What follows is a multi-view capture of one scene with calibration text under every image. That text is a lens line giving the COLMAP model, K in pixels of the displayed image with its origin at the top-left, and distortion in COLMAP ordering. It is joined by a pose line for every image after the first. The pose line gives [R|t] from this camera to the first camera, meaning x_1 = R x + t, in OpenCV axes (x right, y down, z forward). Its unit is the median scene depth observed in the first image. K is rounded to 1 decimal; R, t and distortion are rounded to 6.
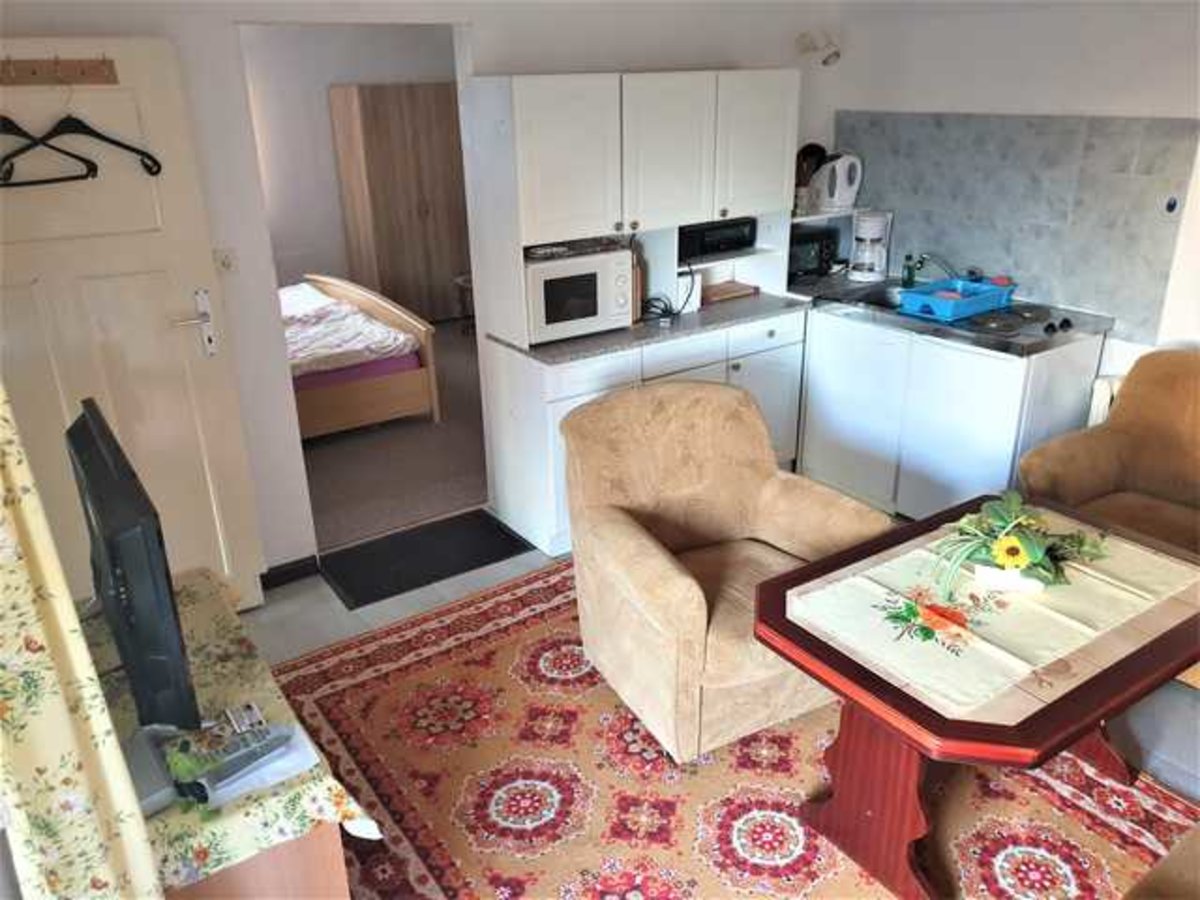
lens RADIAL K [[943.8, 0, 603.8], [0, 943.8, 453.5], [0, 0, 1]] dist [0.011035, -0.004166]
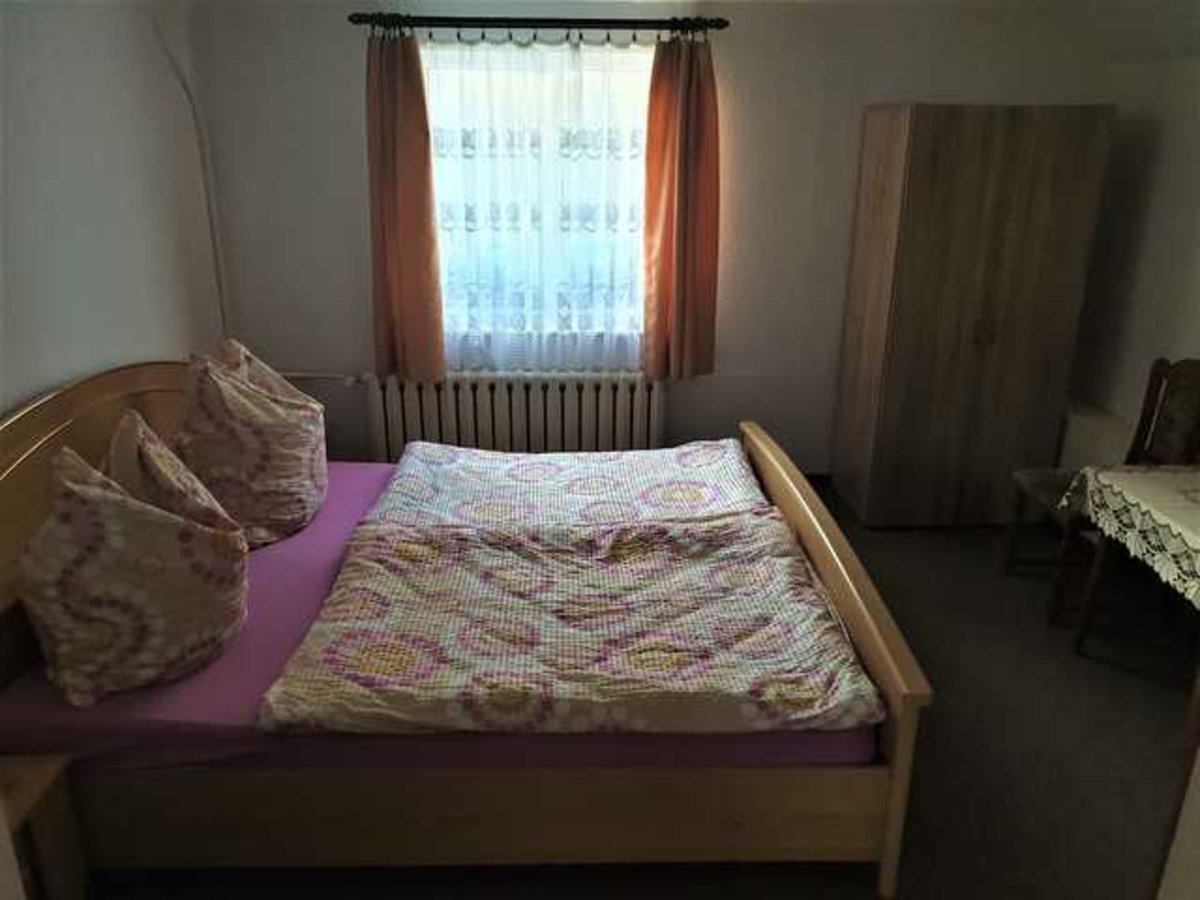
lens RADIAL K [[943.8, 0, 603.8], [0, 943.8, 453.5], [0, 0, 1]] dist [0.011035, -0.004166]
pose [[0.836045, 0.206109, -0.508476, -0.130994], [-0.233535, 0.972296, 0.010135, -0.230174], [0.496478, 0.110274, 0.861016, 0.672527]]
